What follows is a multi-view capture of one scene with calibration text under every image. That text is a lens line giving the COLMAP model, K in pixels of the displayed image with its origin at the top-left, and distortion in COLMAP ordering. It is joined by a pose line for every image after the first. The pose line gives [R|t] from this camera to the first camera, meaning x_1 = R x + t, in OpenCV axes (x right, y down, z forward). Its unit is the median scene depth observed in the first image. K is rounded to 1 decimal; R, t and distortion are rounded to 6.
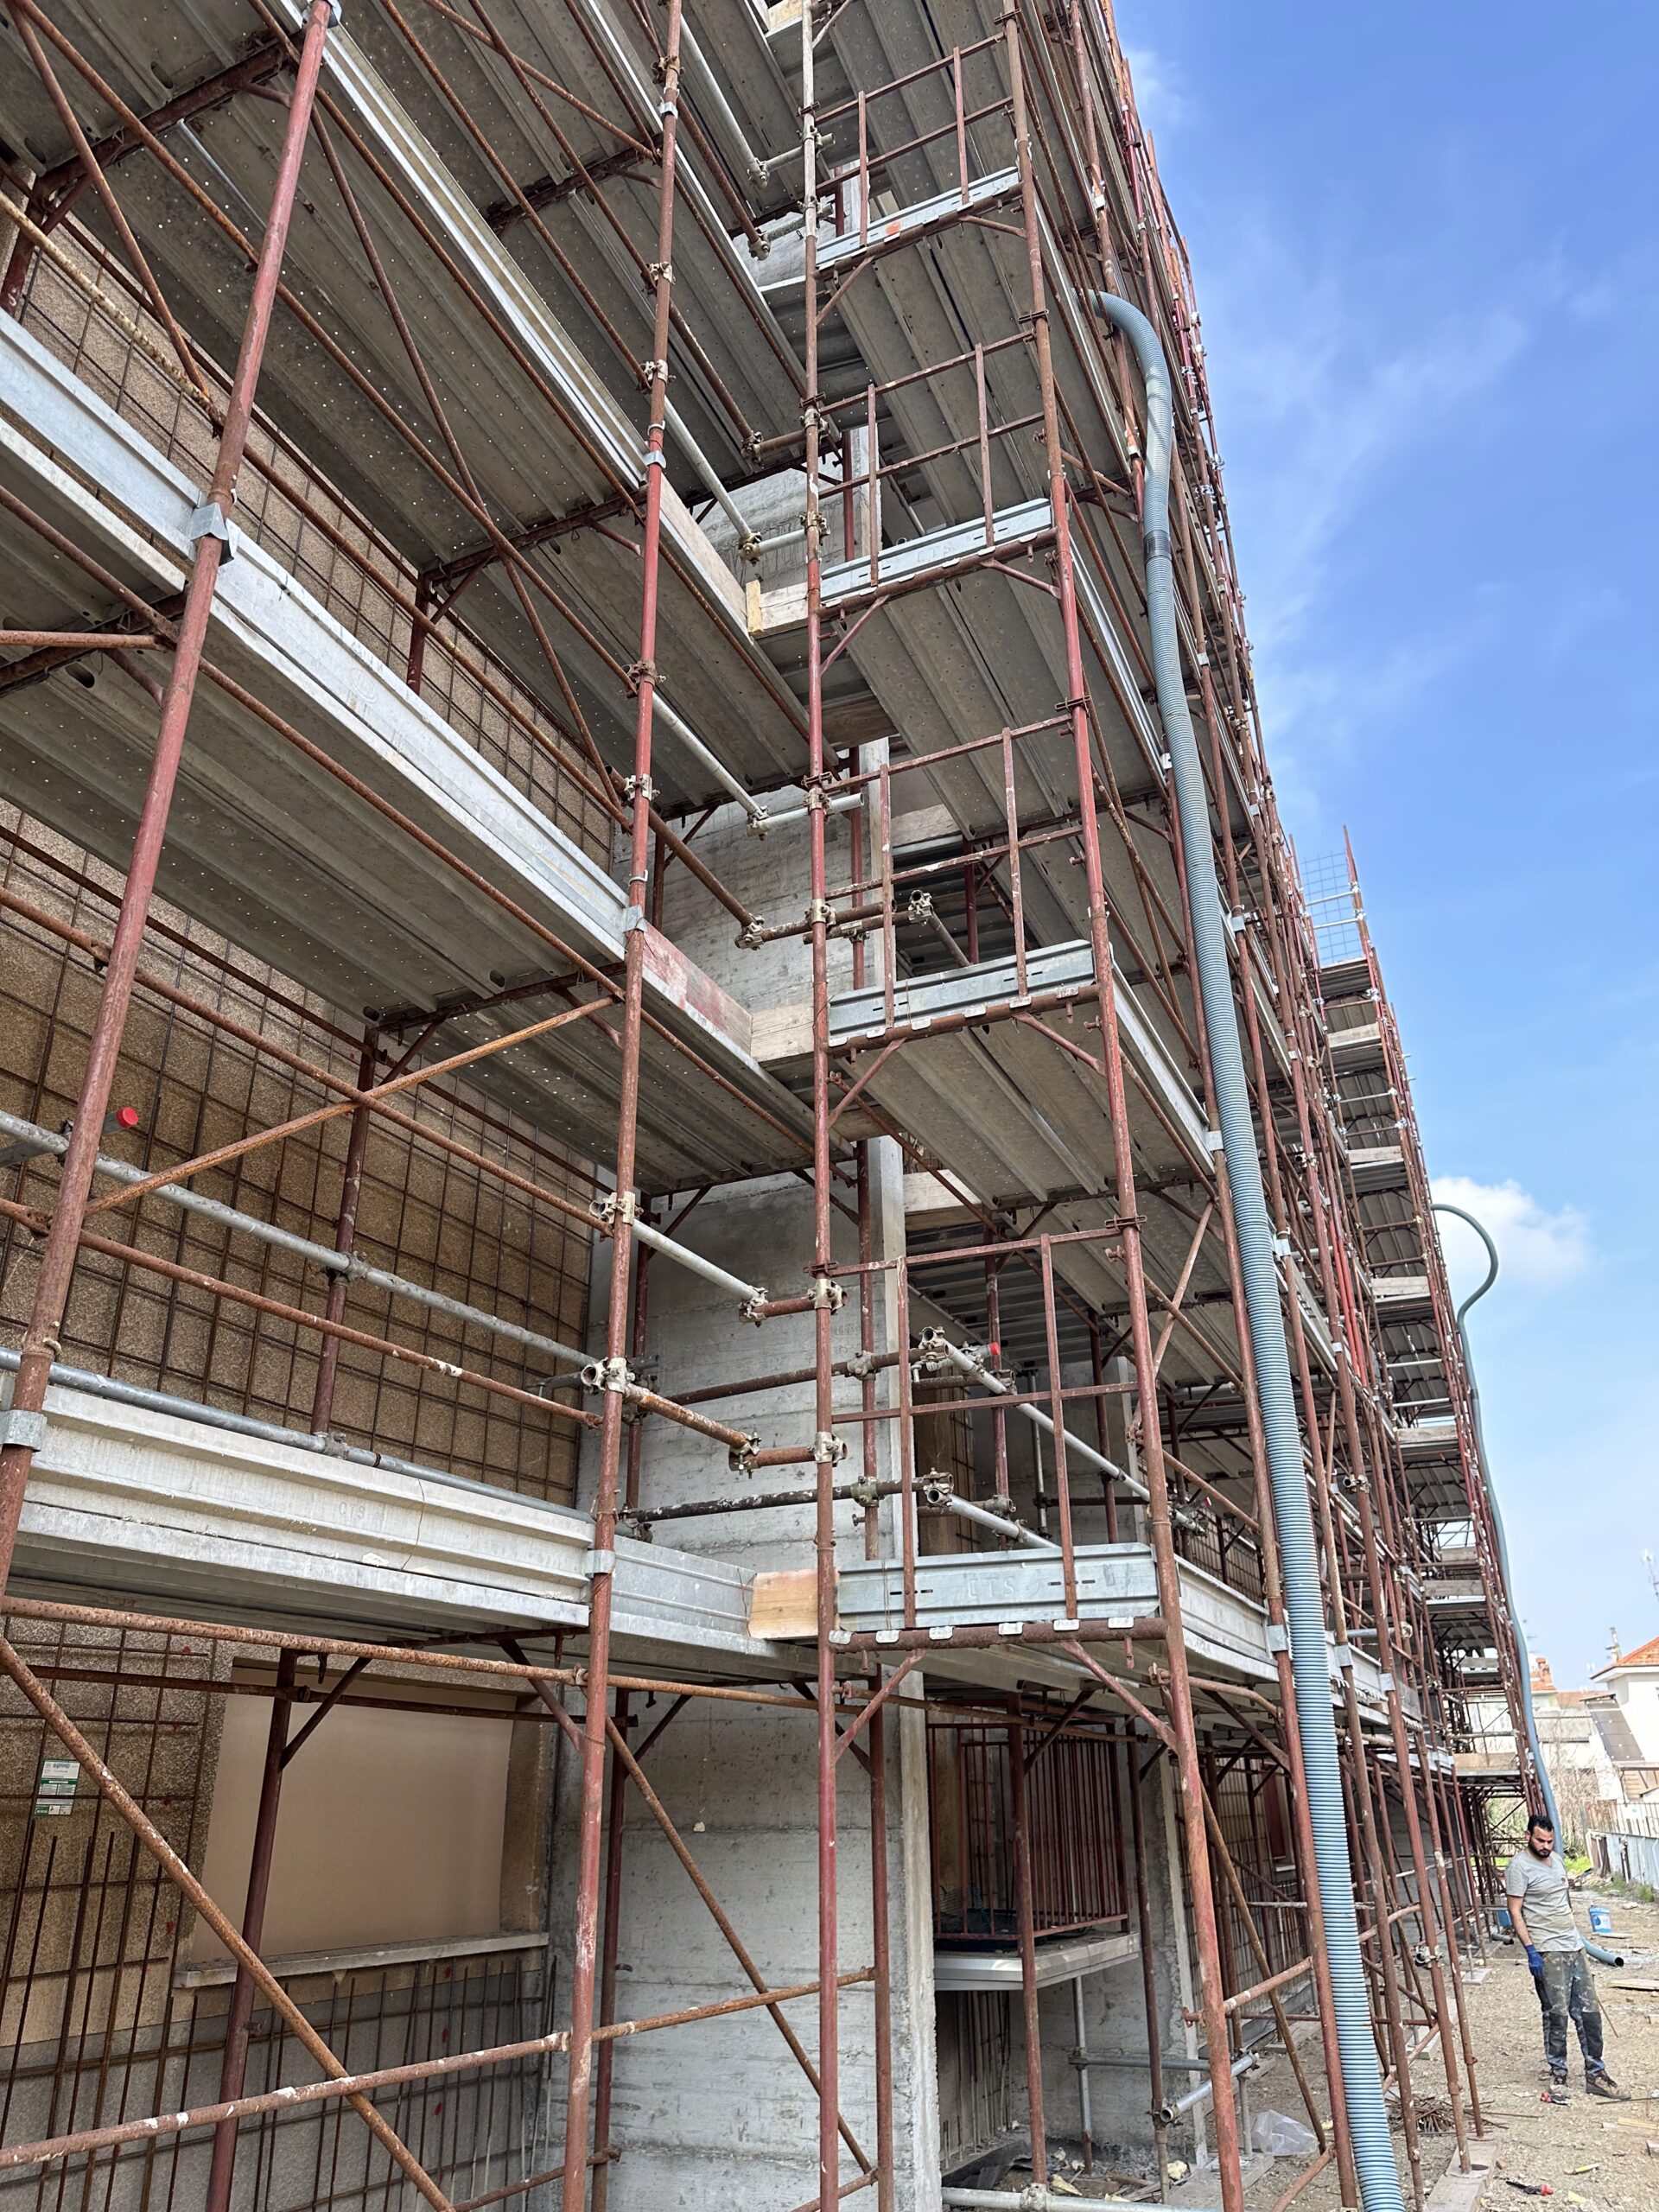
lens RADIAL K [[1556.5, 0, 819.8], [0, 1556.5, 1106.4], [0, 0, 1]] dist [0.072268, -0.067963]
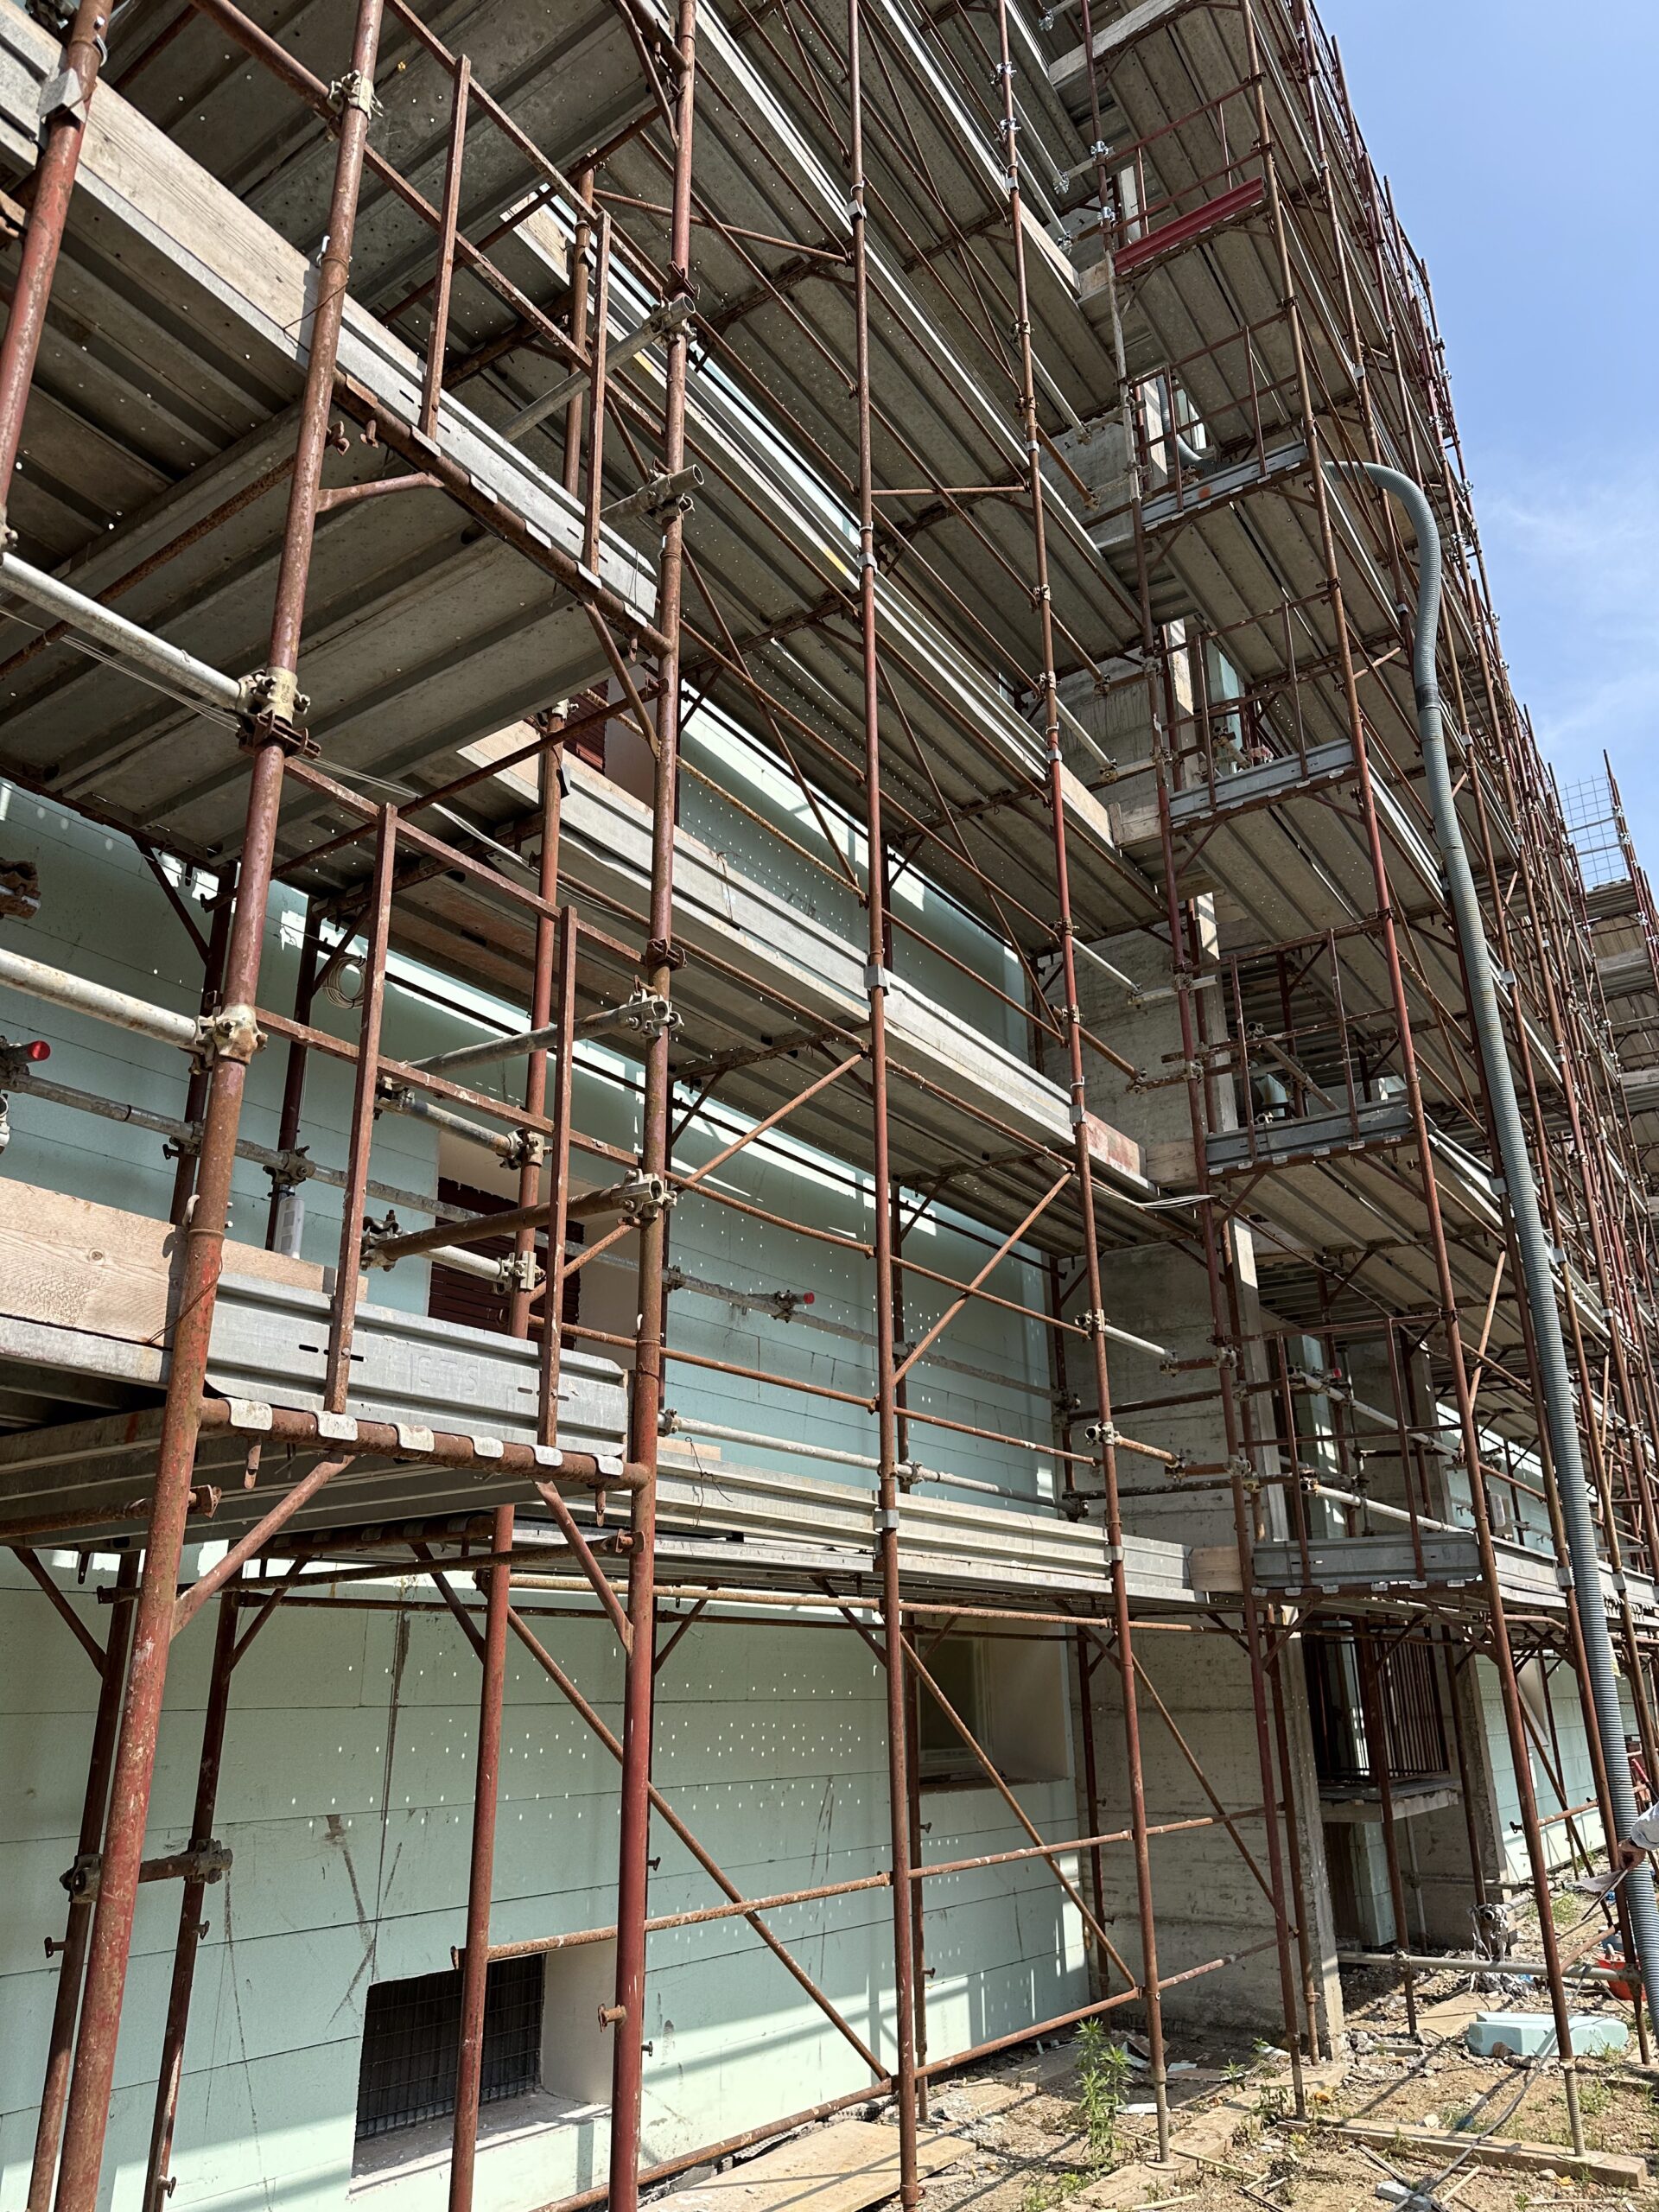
lens RADIAL K [[1556.5, 0, 837.9], [0, 1556.5, 1154.0], [0, 0, 1]] dist [0.072268, -0.067963]
pose [[0.988301, -0.059216, -0.140549, -0.133639], [0.071538, 0.993869, 0.084297, -0.212894], [0.134696, -0.093365, 0.986479, -0.457159]]
